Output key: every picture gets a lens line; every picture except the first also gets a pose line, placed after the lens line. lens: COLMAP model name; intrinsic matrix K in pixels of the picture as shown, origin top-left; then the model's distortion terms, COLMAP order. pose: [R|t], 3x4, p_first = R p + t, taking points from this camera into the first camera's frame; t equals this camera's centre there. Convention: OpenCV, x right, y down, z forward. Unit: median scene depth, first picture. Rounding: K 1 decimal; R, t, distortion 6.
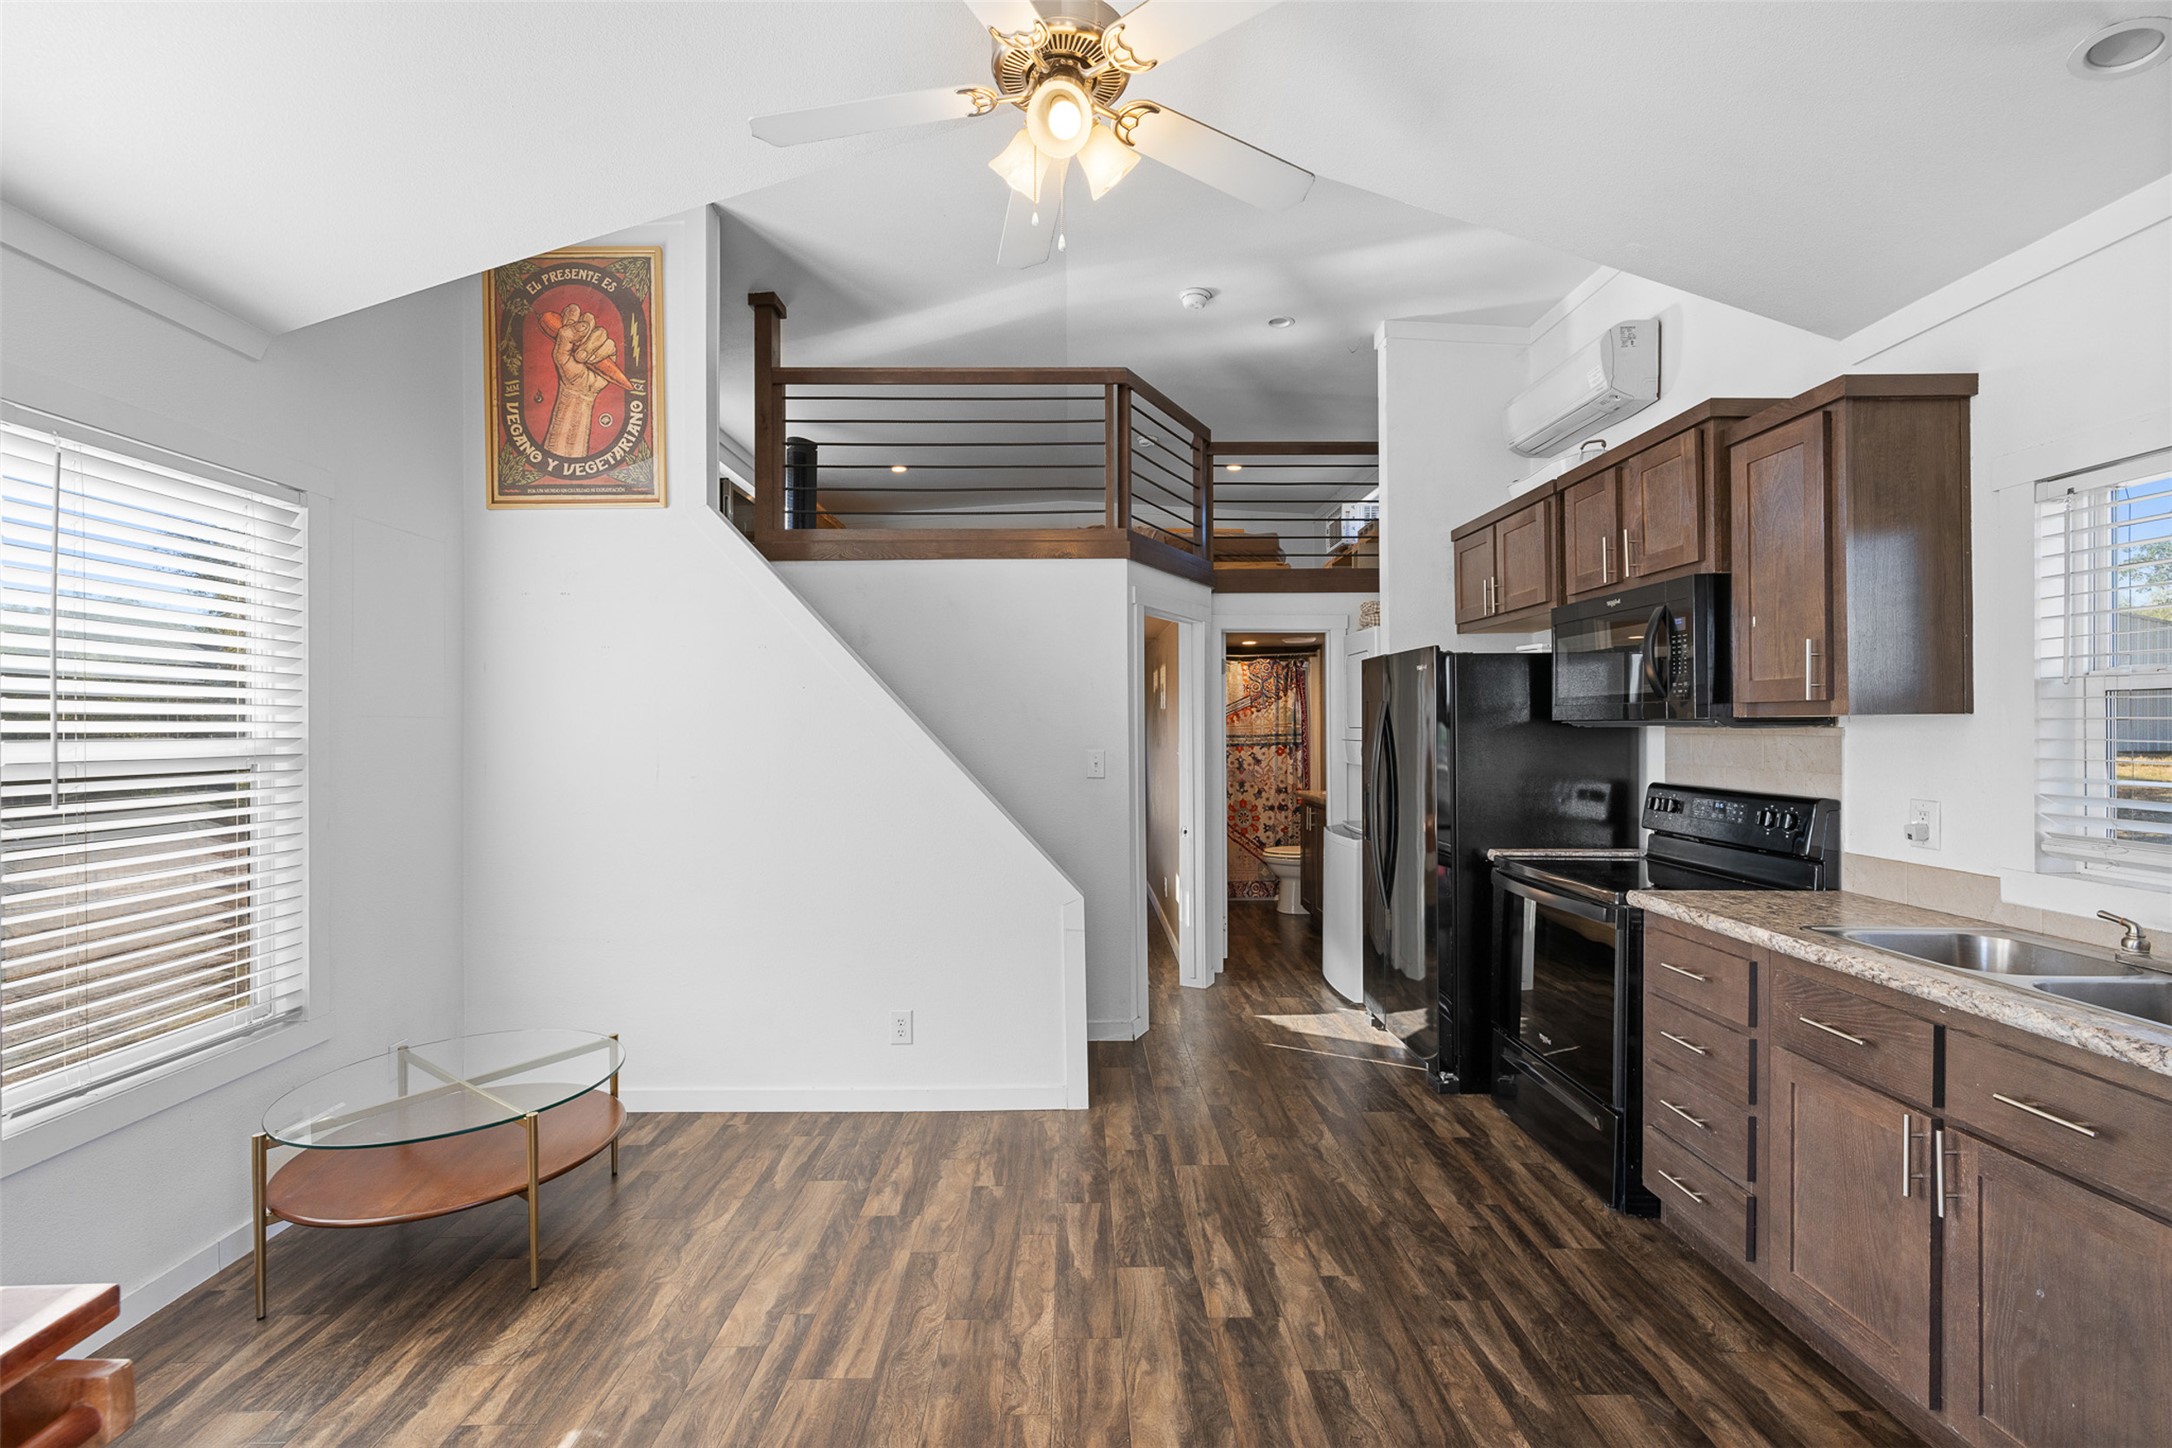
lens RADIAL K [[900.1, 0, 1087.7], [0, 900.1, 730.3], [0, 0, 1]] dist [-0.002281, -0.000623]
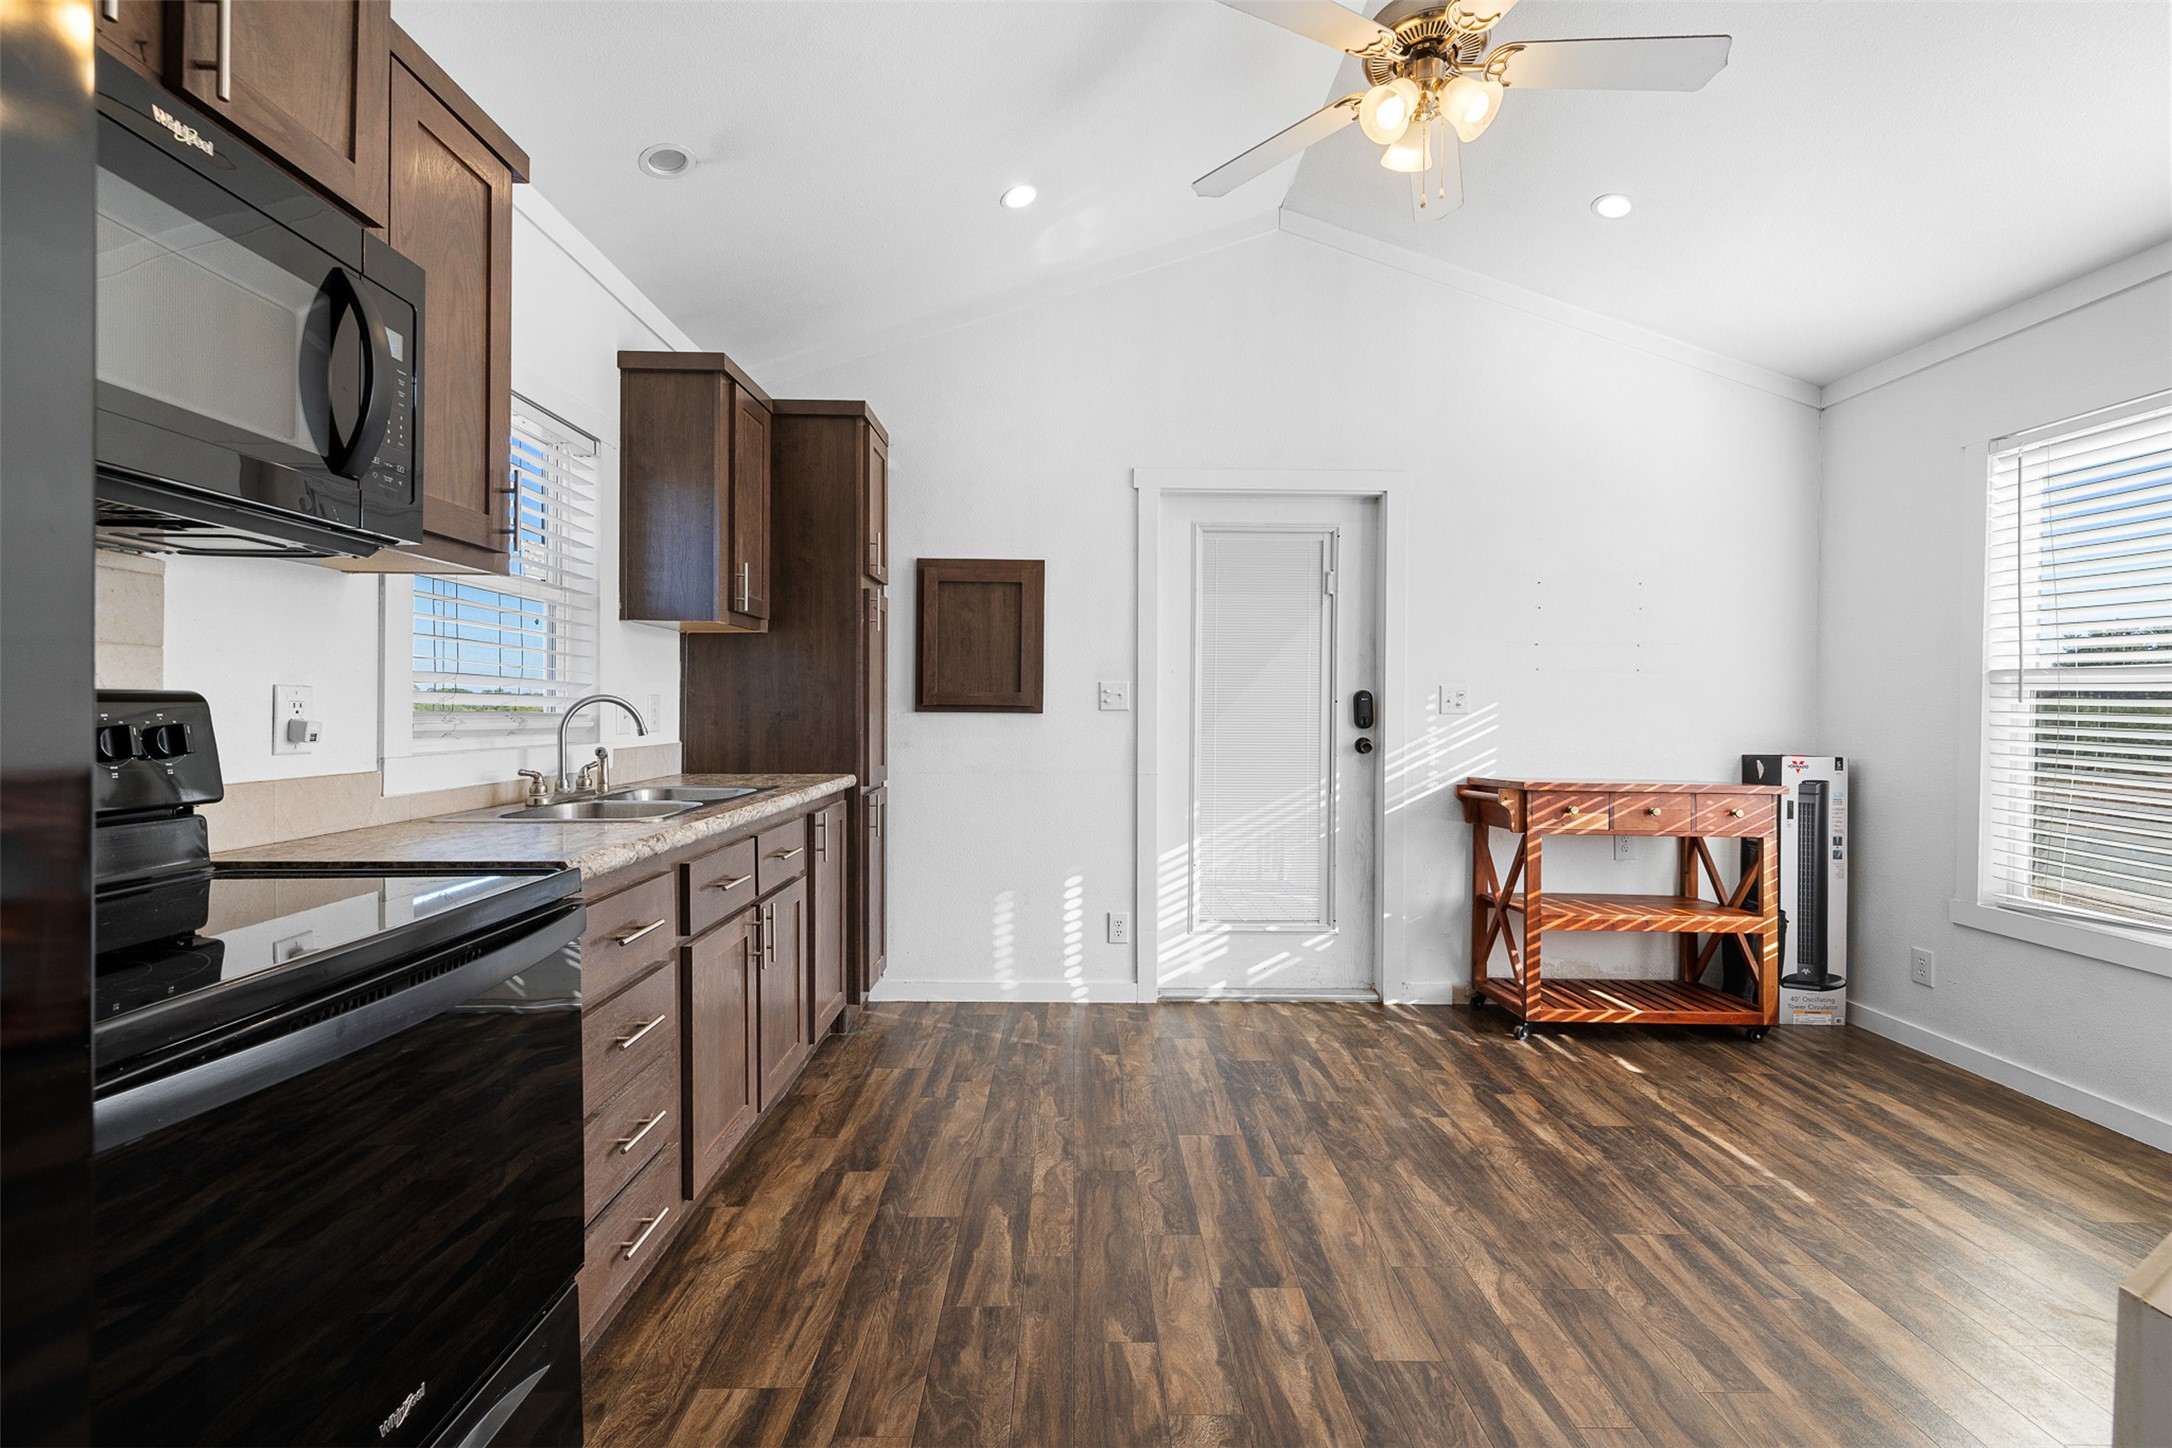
lens RADIAL K [[900.1, 0, 1085.3], [0, 900.1, 709.6], [0, 0, 1]] dist [-0.002281, -0.000623]
pose [[-0.999941, -0.008698, 0.006494, 0.304883], [-0.008670, 0.999953, 0.004374, 0.086684], [-0.006532, 0.004318, -0.999969, 1.665992]]
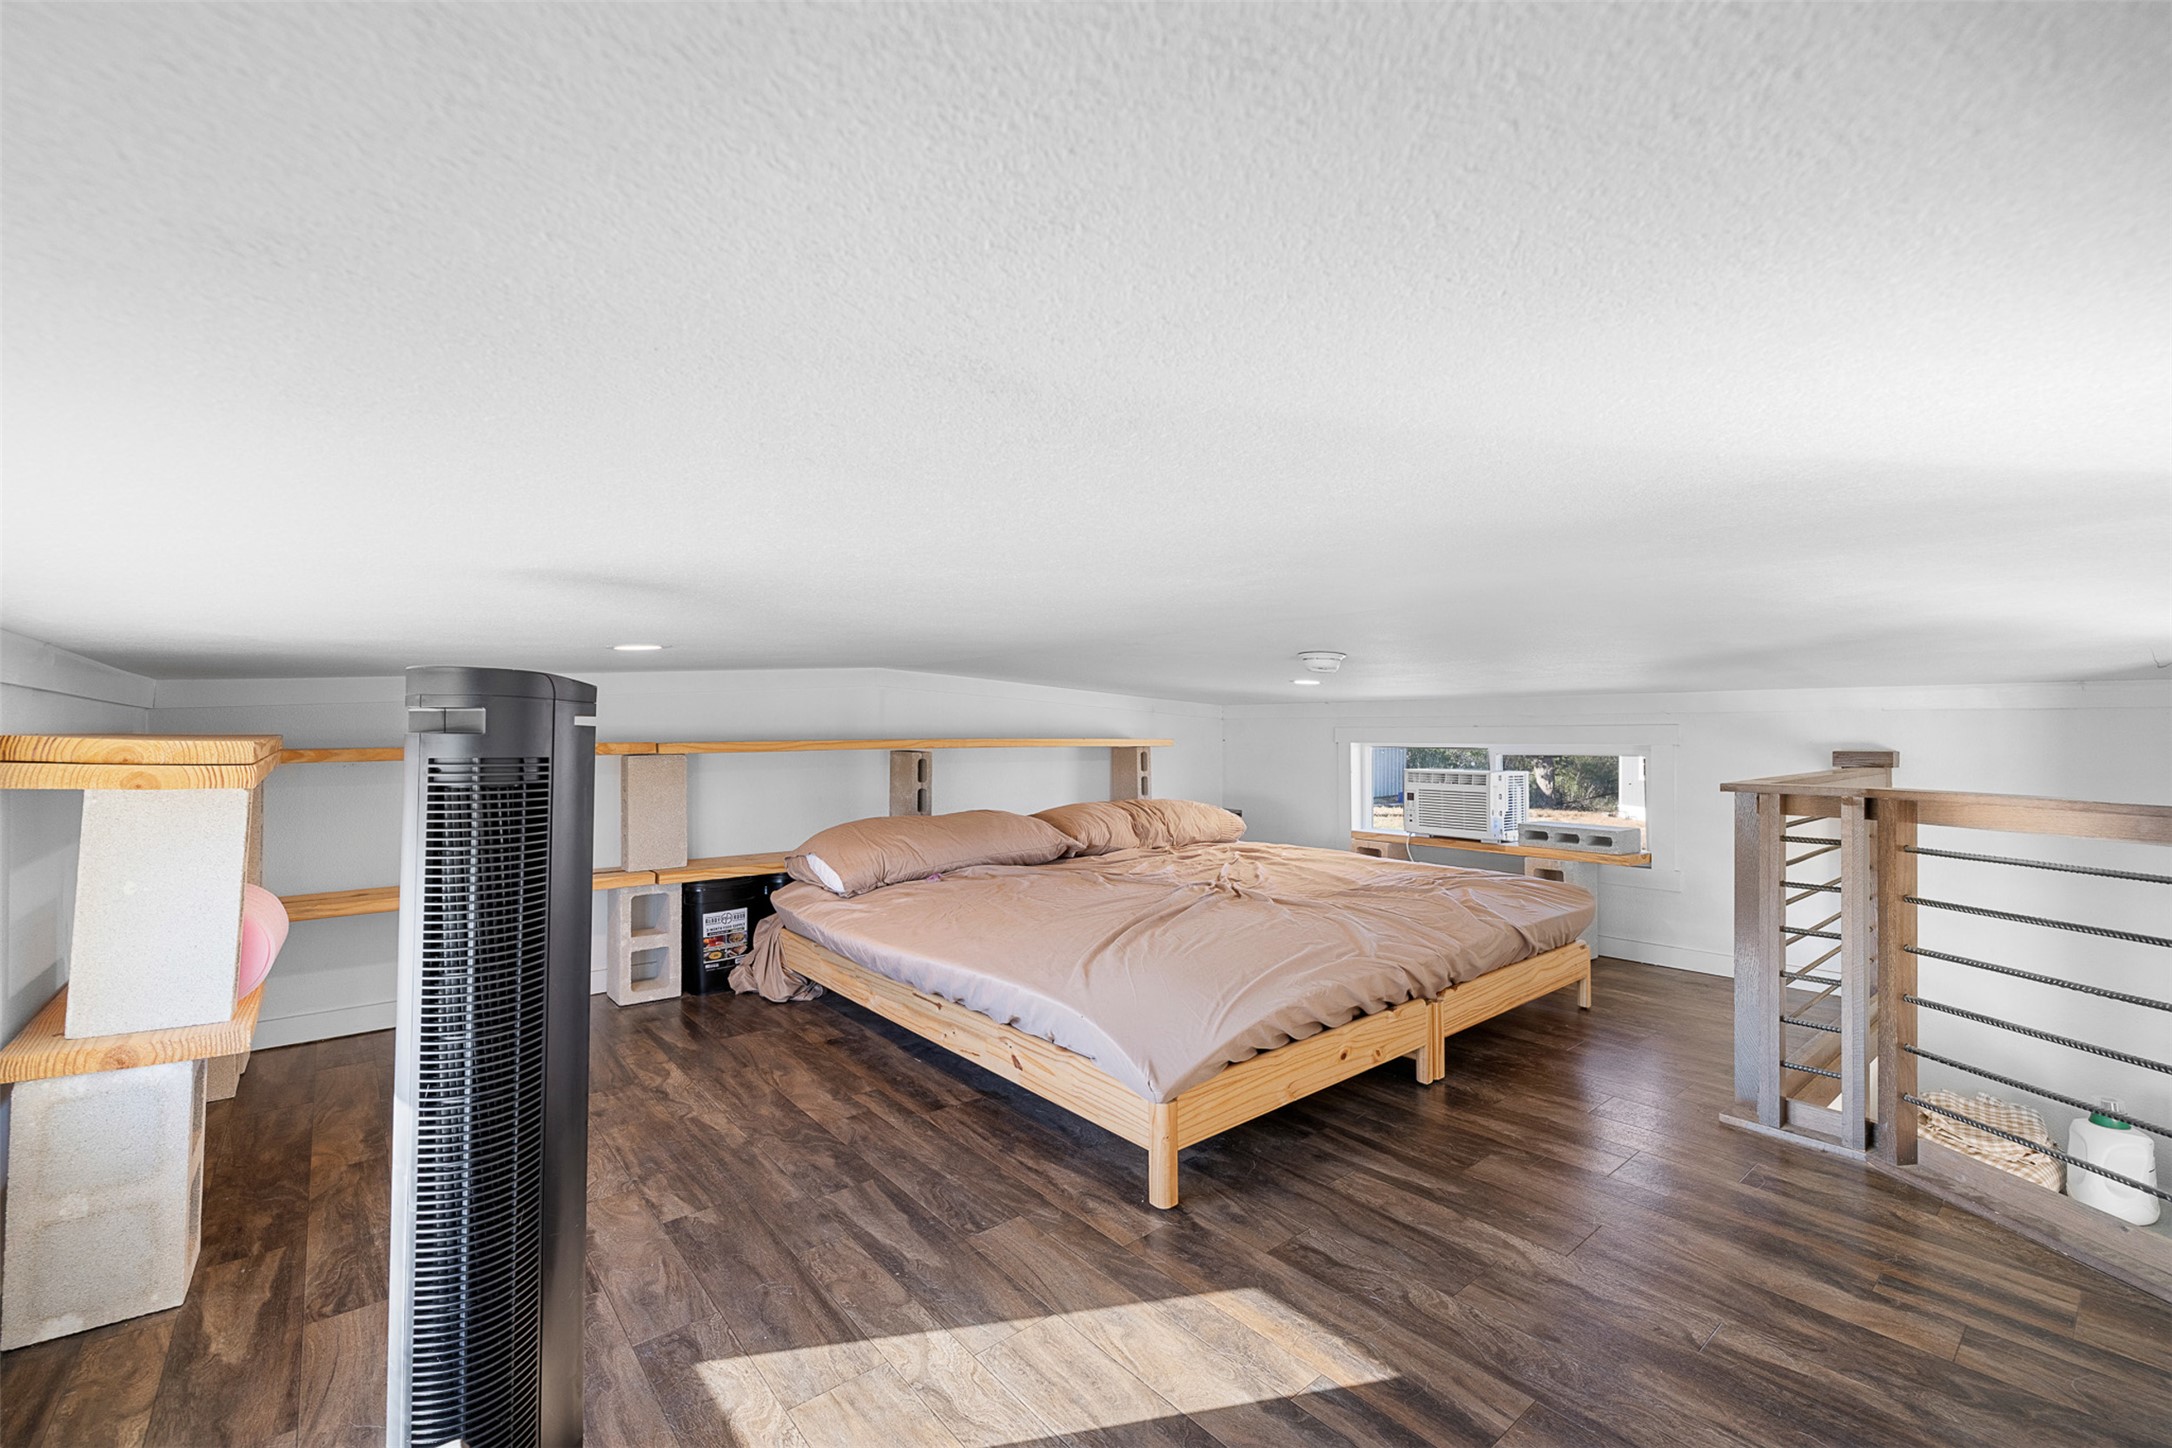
lens RADIAL K [[900.1, 0, 1098.0], [0, 900.1, 720.0], [0, 0, 1]] dist [-0.002281, -0.000623]
pose [[0.770684, 0.008284, 0.637163, 0.055522], [-0.002548, 0.999948, -0.009919, 0.185499], [-0.637212, 0.006021, 0.770665, 0.179355]]
